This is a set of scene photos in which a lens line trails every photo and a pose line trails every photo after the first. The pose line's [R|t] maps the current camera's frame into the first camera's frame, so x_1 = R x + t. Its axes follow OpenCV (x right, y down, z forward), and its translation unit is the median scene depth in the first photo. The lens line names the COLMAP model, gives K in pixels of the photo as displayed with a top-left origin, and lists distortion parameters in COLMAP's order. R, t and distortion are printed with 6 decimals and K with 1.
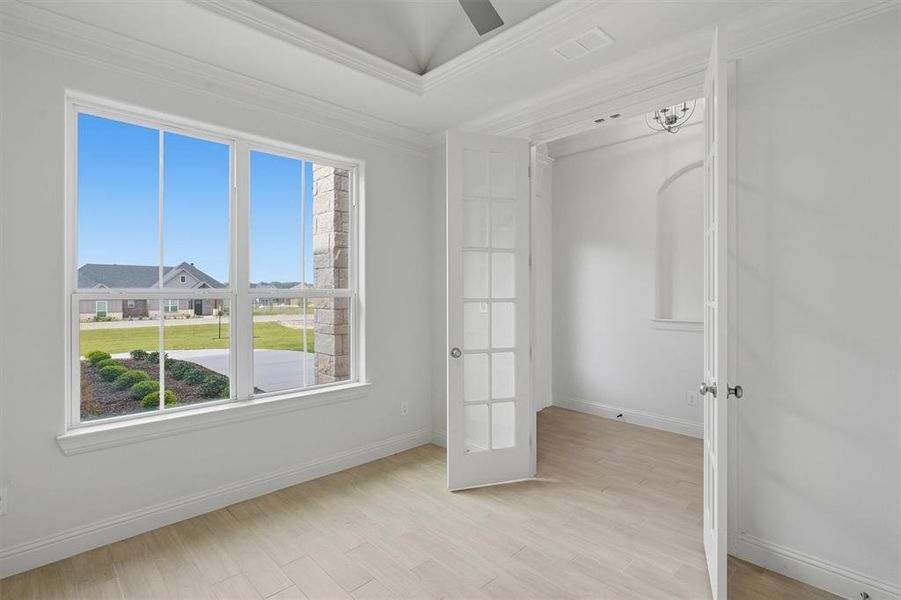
lens RADIAL K [[432.9, 0, 454.6], [0, 432.9, 291.2], [0, 0, 1]] dist [0.000576, 0.000776]
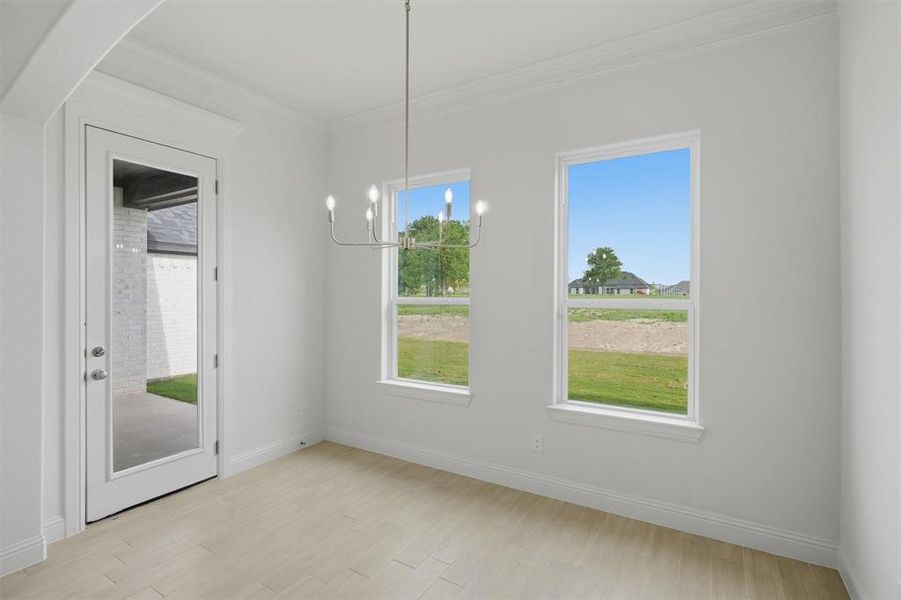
lens RADIAL K [[432.5, 0, 427.4], [0, 432.5, 297.2], [0, 0, 1]] dist [-0.001976, -0.000677]
pose [[0.211870, -0.004310, -0.977288, 0.346708], [-0.002576, 0.999984, -0.004968, -0.002014], [0.977295, 0.003571, 0.211855, 0.330394]]
